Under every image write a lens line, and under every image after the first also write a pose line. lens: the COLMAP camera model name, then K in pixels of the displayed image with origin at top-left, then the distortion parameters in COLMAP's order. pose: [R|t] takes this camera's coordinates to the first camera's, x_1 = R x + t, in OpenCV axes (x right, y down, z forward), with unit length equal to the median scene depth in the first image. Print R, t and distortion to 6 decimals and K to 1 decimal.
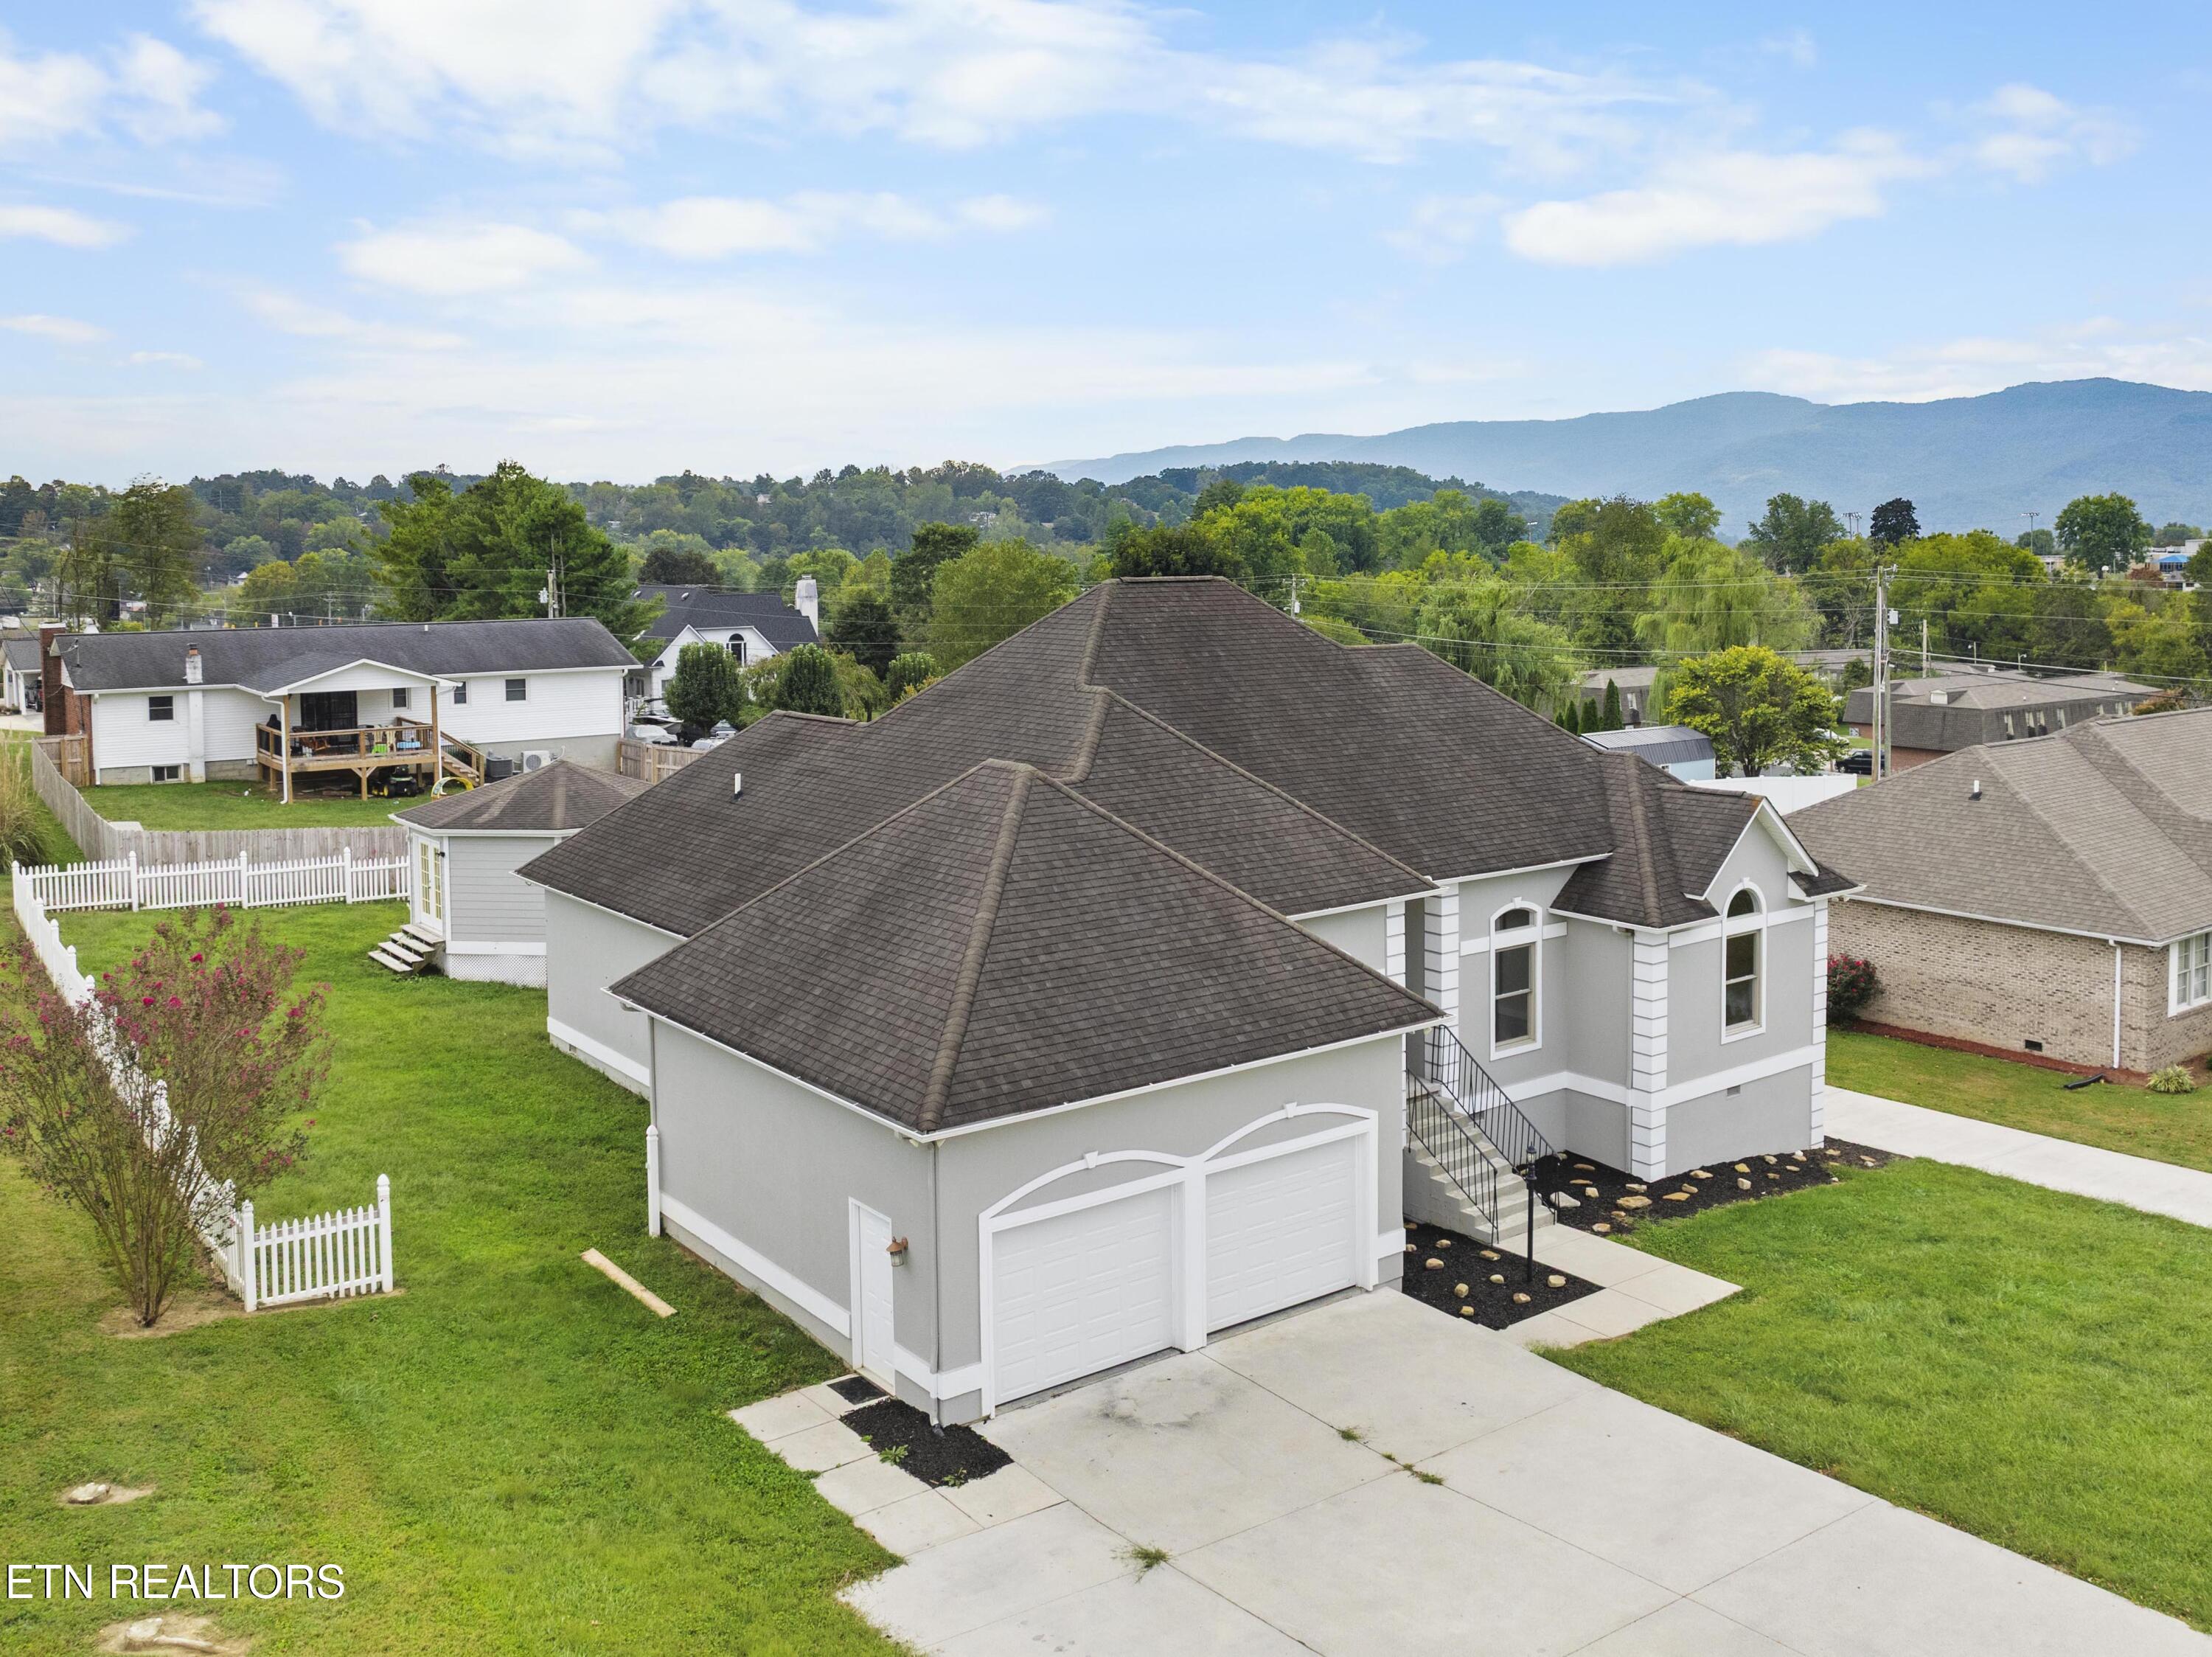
lens RADIAL K [[1892.6, 0, 1178.6], [0, 1892.6, 647.5], [0, 0, 1]] dist [-0.044885, -0.000647]
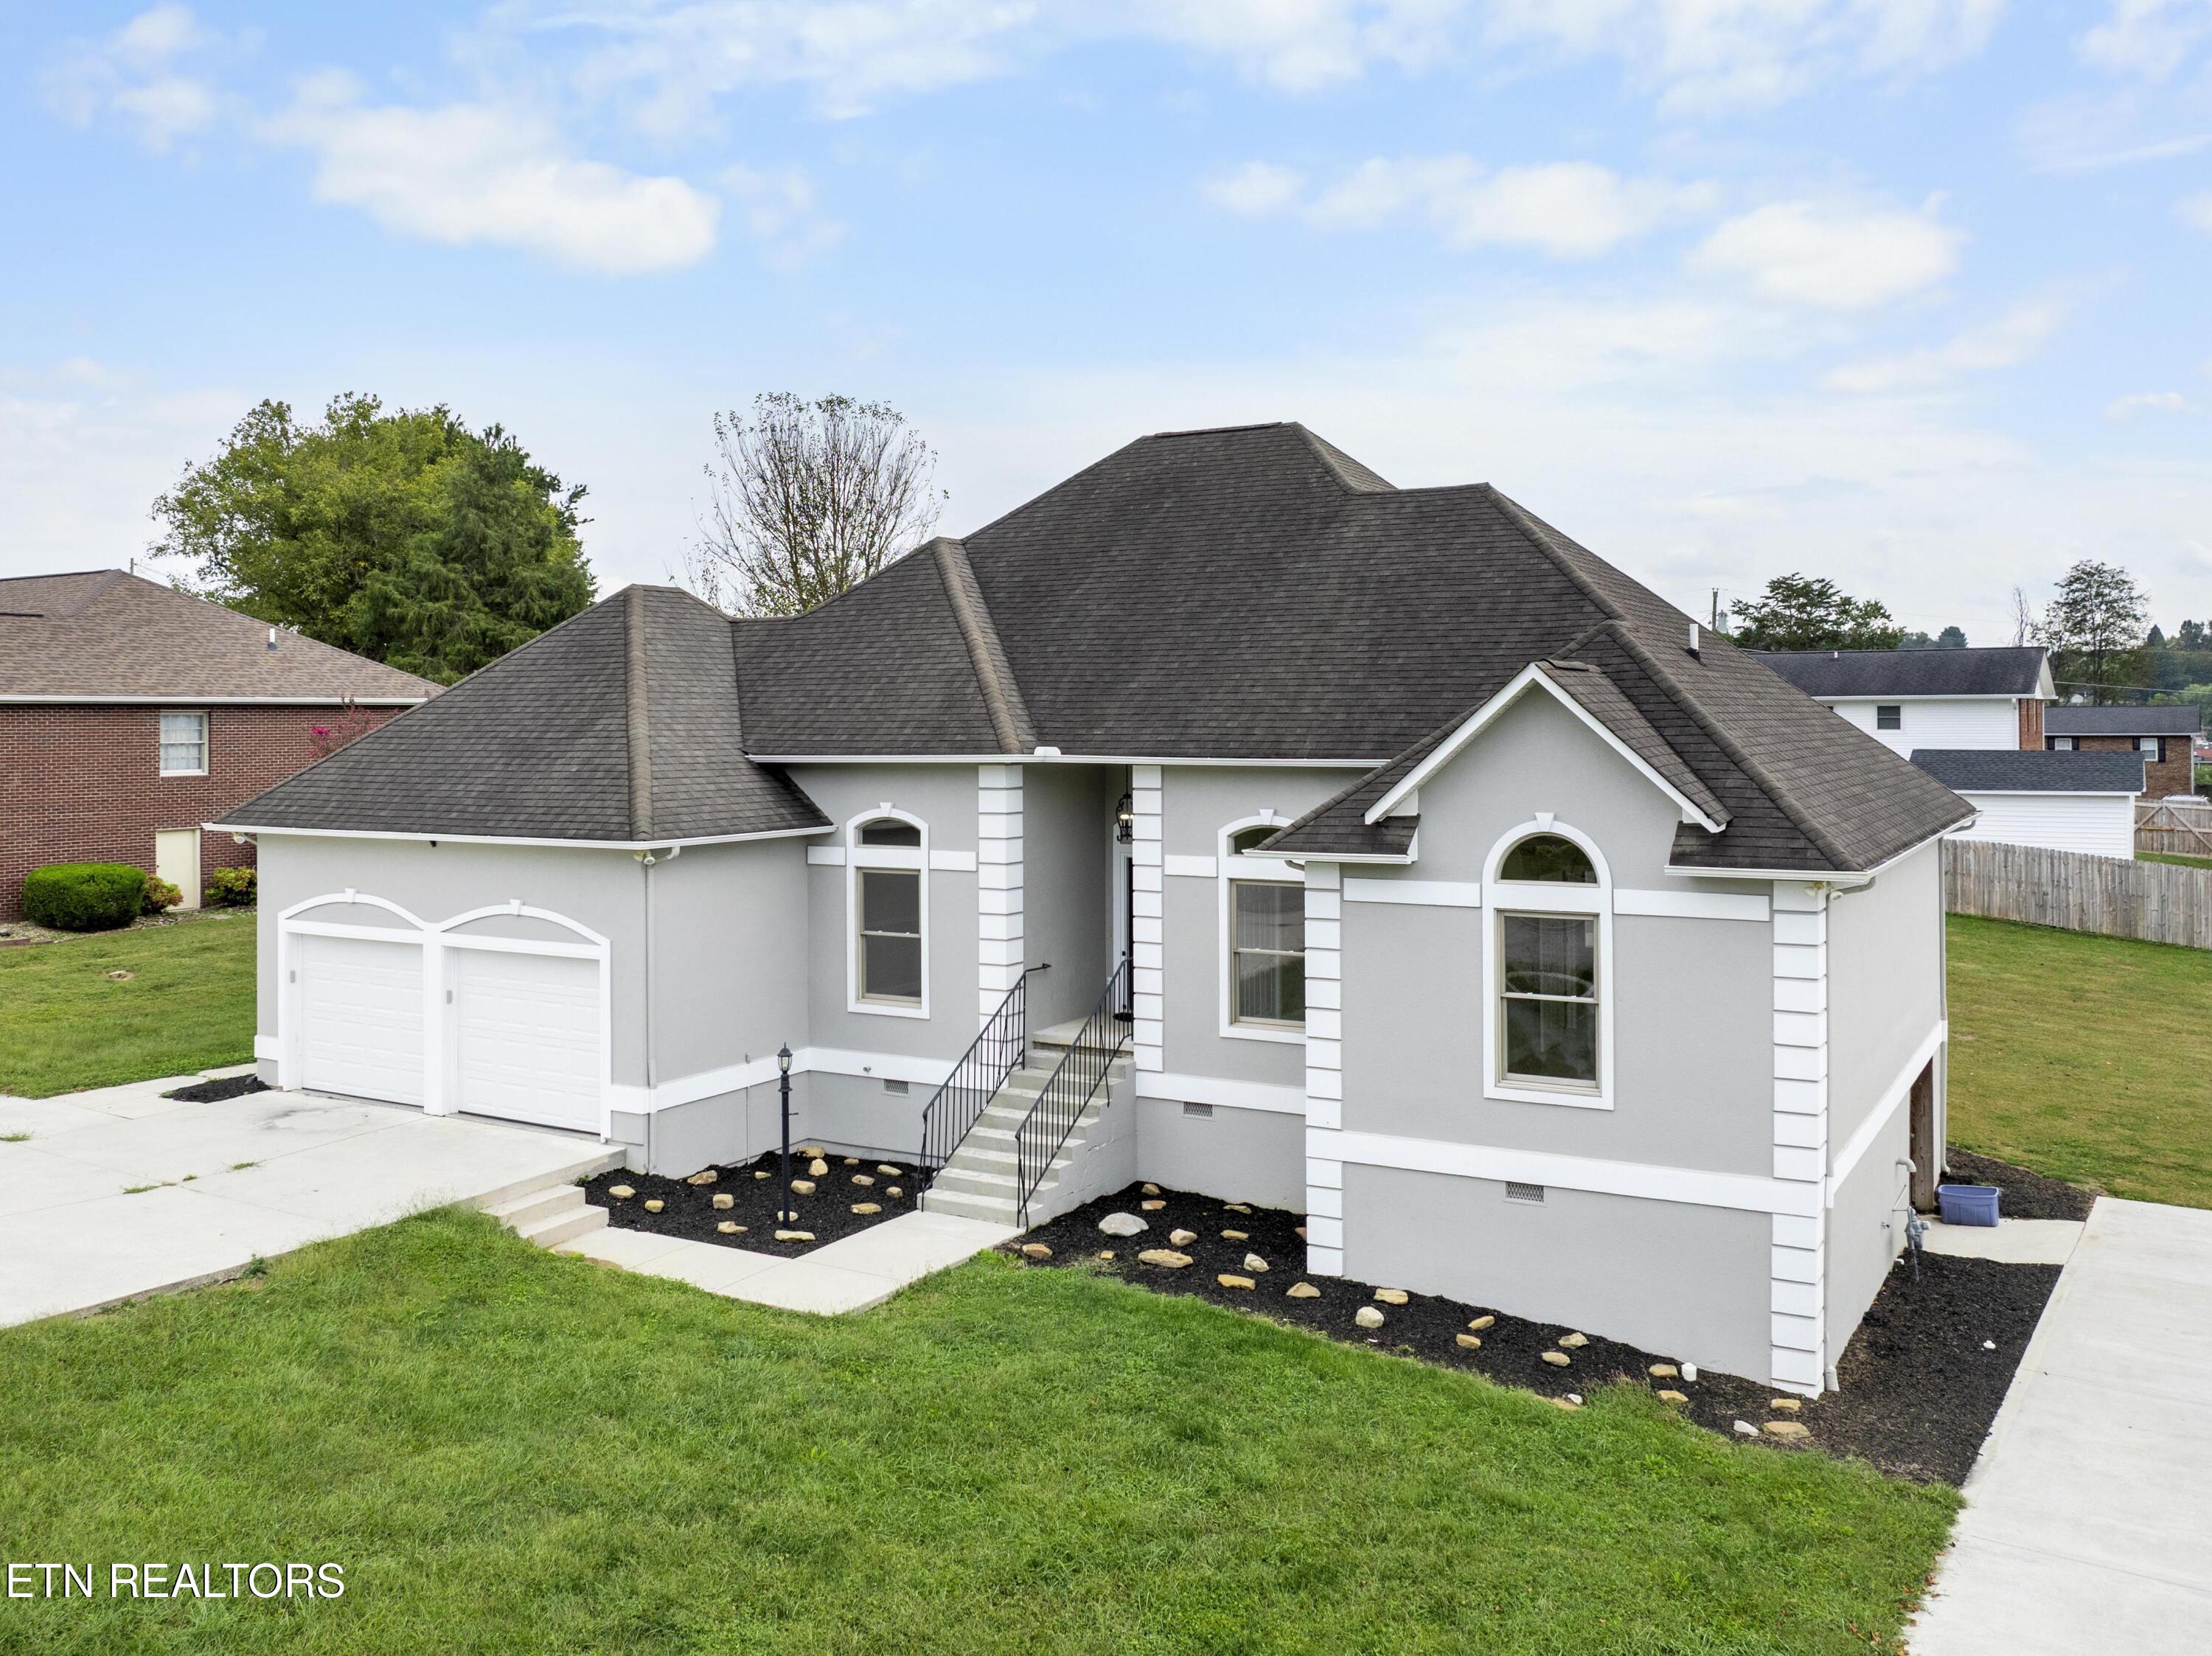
lens RADIAL K [[1856.6, 0, 1104.6], [0, 1856.6, 696.5], [0, 0, 1]] dist [-0.039836, -0.002961]
pose [[0.372918, -0.001818, -0.927862, 0.789031], [-0.043484, 0.998865, -0.019434, 0.107491], [0.926845, 0.047595, 0.372416, 0.693515]]
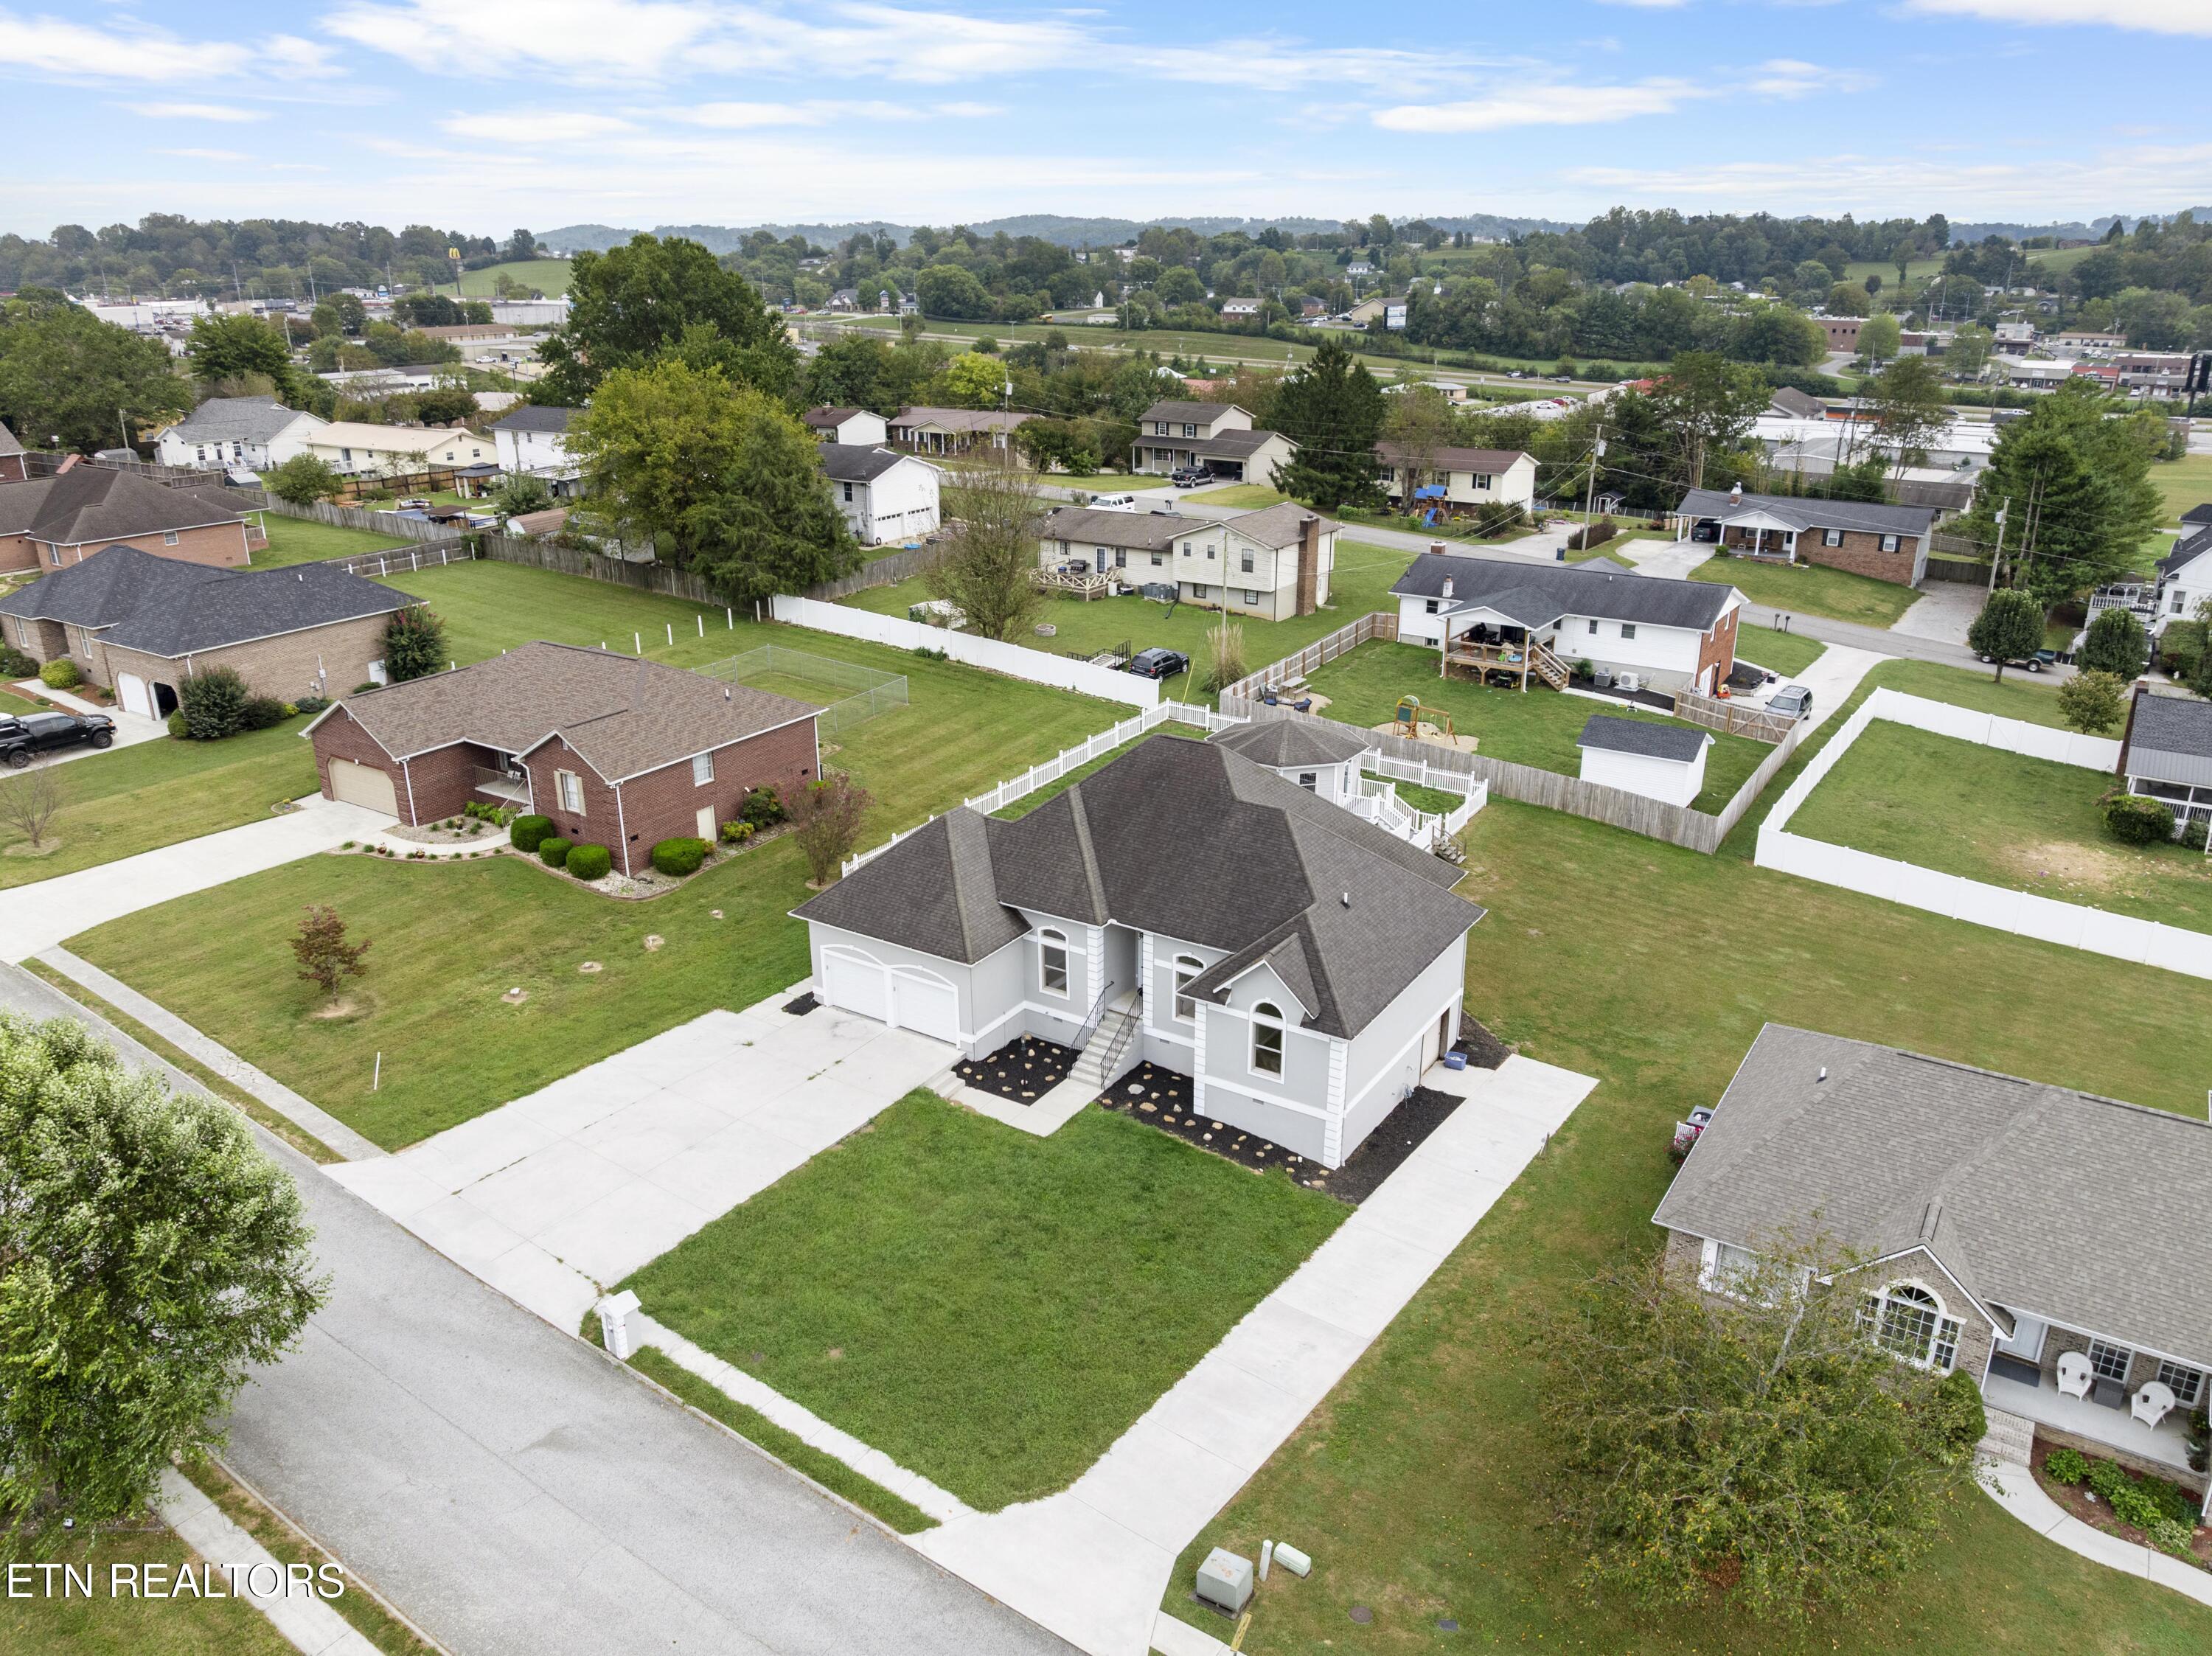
lens RADIAL K [[1536.3, 0, 1147.8], [0, 1536.3, 827.1], [0, 0, 1]] dist [-0.051520, -0.002641]
pose [[0.348286, 0.334052, -0.875846, 1.513041], [-0.053287, 0.939892, 0.337289, -0.521718], [0.935873, -0.070802, 0.345152, 0.424486]]
